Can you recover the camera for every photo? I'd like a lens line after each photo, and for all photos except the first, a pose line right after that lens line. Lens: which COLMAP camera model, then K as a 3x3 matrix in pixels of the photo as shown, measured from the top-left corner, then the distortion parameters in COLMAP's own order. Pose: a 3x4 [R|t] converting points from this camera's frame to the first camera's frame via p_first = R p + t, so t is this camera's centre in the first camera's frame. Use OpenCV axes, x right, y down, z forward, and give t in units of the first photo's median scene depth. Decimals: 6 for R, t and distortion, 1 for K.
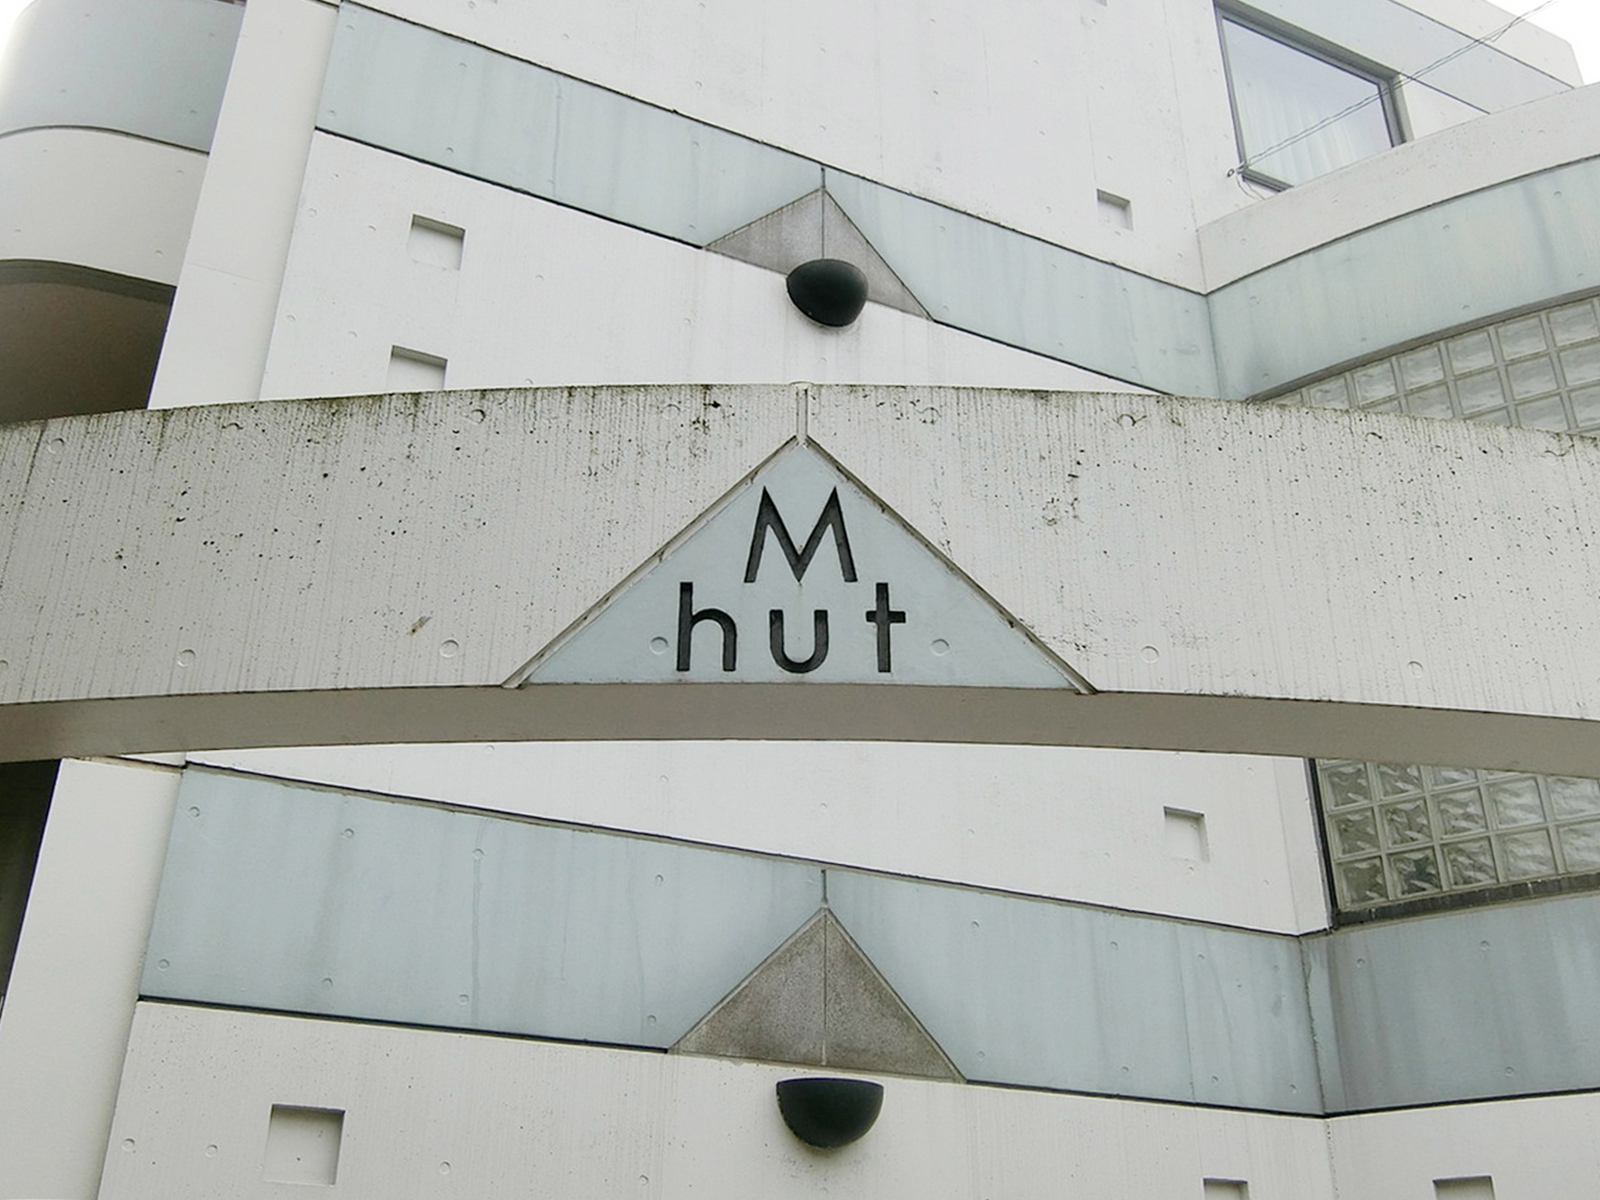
lens RADIAL K [[1472.9, 0, 793.9], [0, 1472.9, 601.9], [0, 0, 1]] dist [-0.003066, -0.012799]
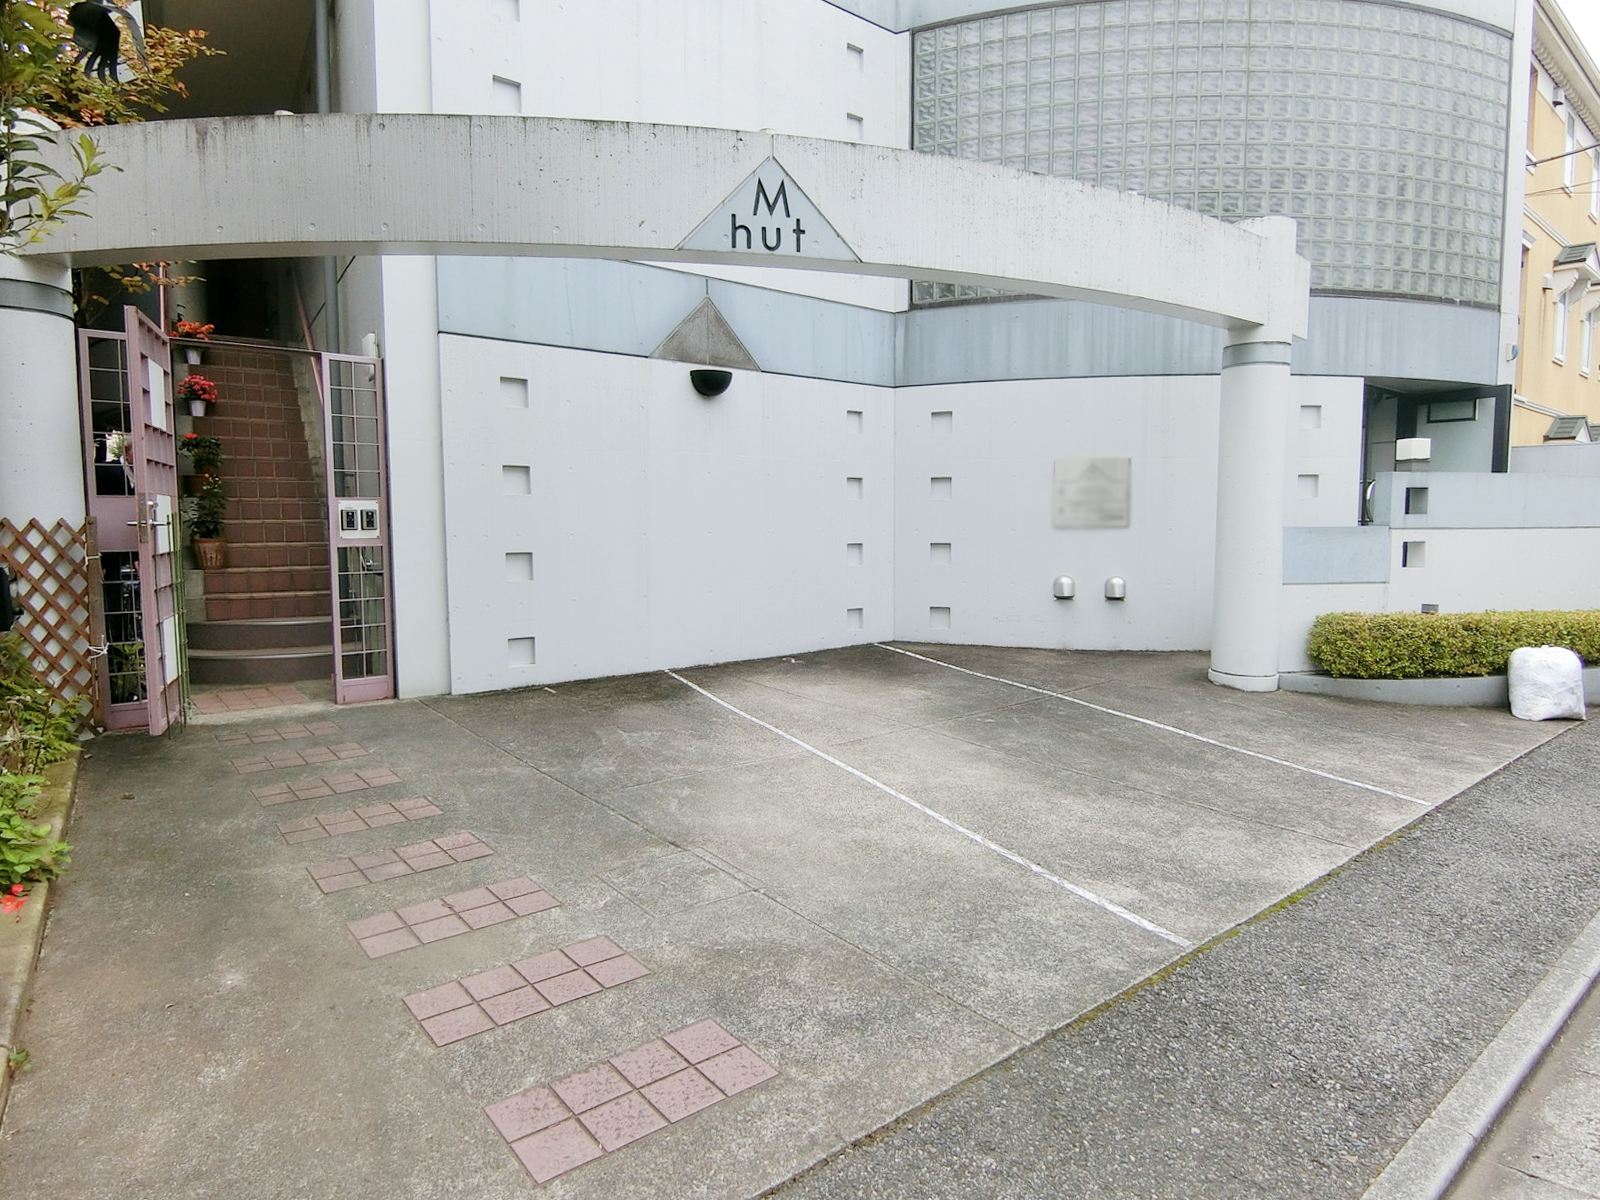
lens RADIAL K [[931.3, 0, 841.8], [0, 931.3, 592.4], [0, 0, 1]] dist [-0.003849, -0.001419]
pose [[0.955774, -0.041883, 0.291106, -0.271873], [-0.121099, 0.845962, 0.519311, -0.225791], [-0.268015, -0.531596, 0.803476, -0.585252]]
